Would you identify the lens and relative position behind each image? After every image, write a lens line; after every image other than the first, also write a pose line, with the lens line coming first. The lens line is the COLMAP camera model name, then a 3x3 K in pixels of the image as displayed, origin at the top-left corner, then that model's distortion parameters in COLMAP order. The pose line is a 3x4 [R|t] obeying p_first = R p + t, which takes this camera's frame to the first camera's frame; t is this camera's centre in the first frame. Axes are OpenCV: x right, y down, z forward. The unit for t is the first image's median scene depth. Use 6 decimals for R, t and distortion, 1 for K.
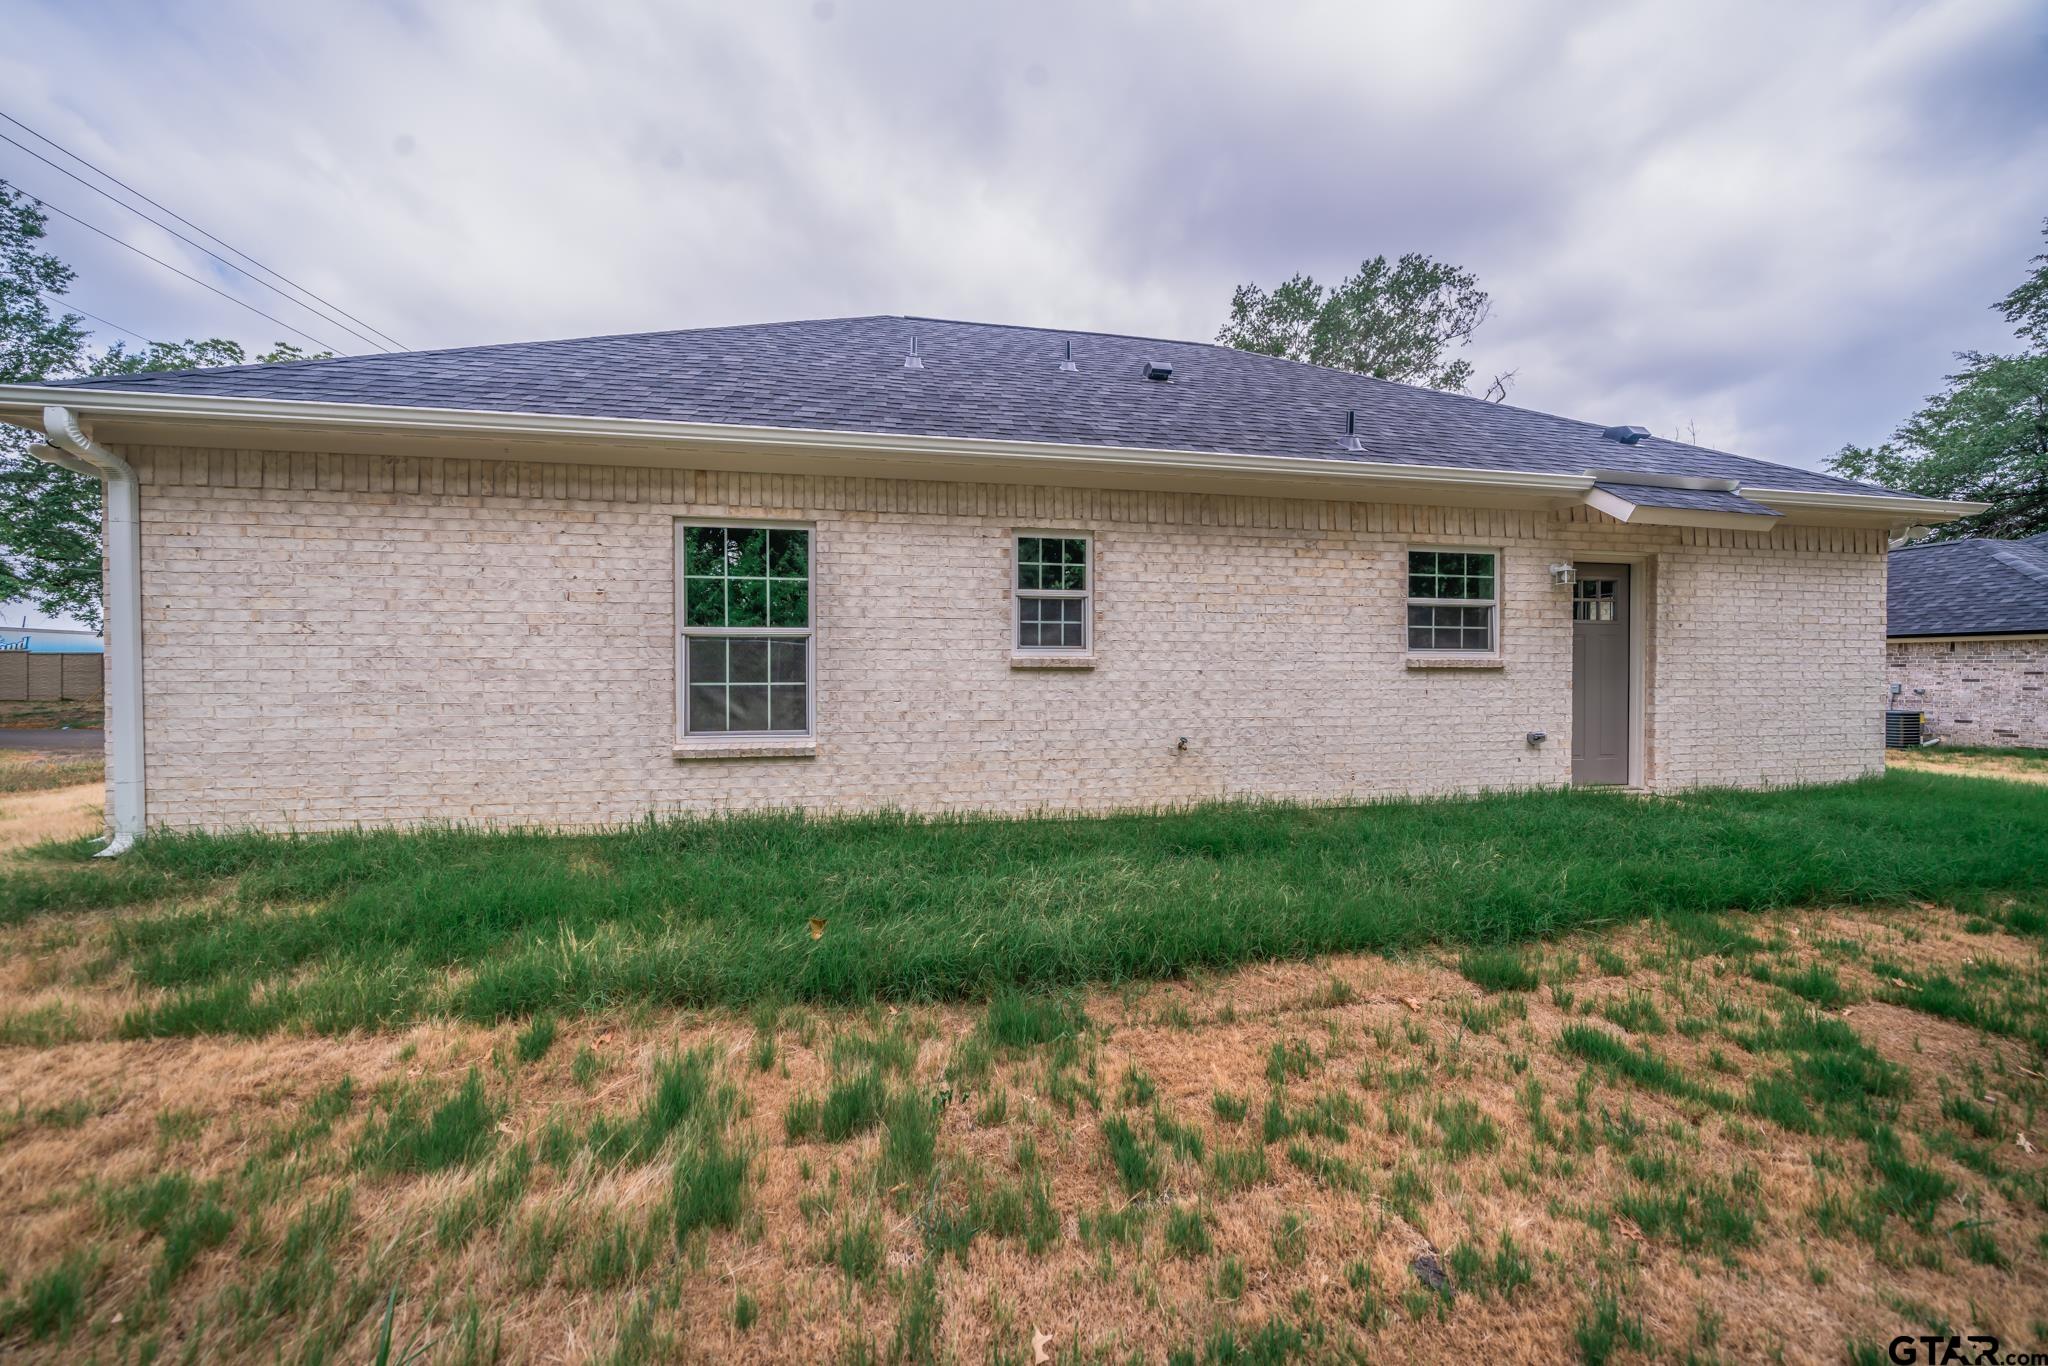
lens RADIAL K [[672.8, 0, 1023.6], [0, 672.8, 683.0], [0, 0, 1]] dist [-0.004918, -0.000450]
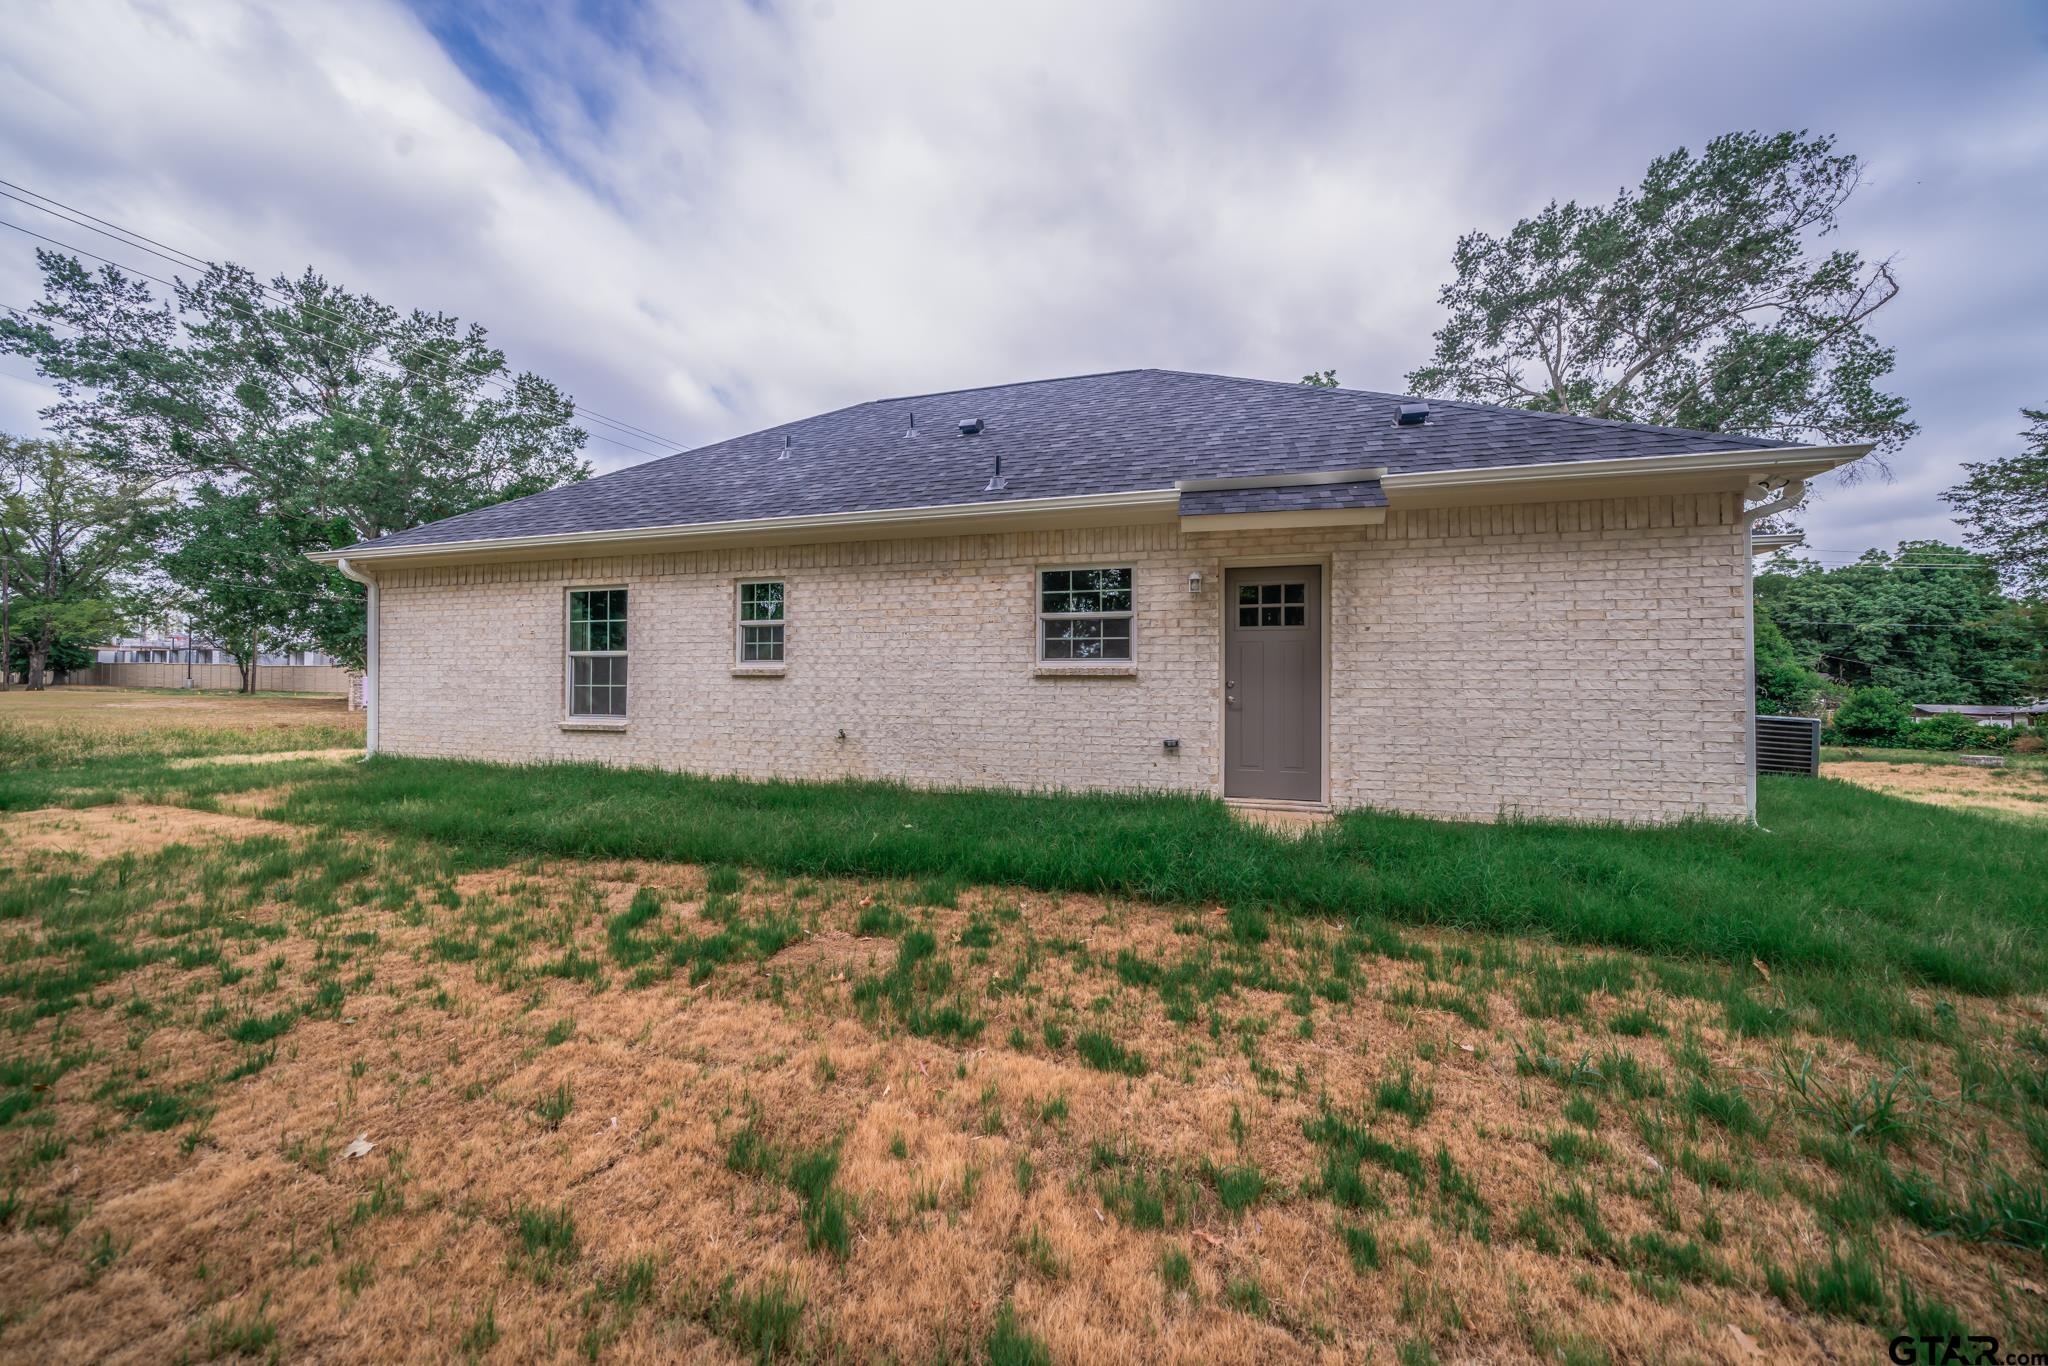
lens RADIAL K [[672.8, 0, 1020.8], [0, 672.8, 681.1], [0, 0, 1]] dist [-0.004918, -0.000450]
pose [[0.902382, 0.001848, -0.430933, 1.066833], [-0.012000, 0.999711, -0.020841, 0.010822], [0.430770, 0.023977, 0.902143, -0.027404]]
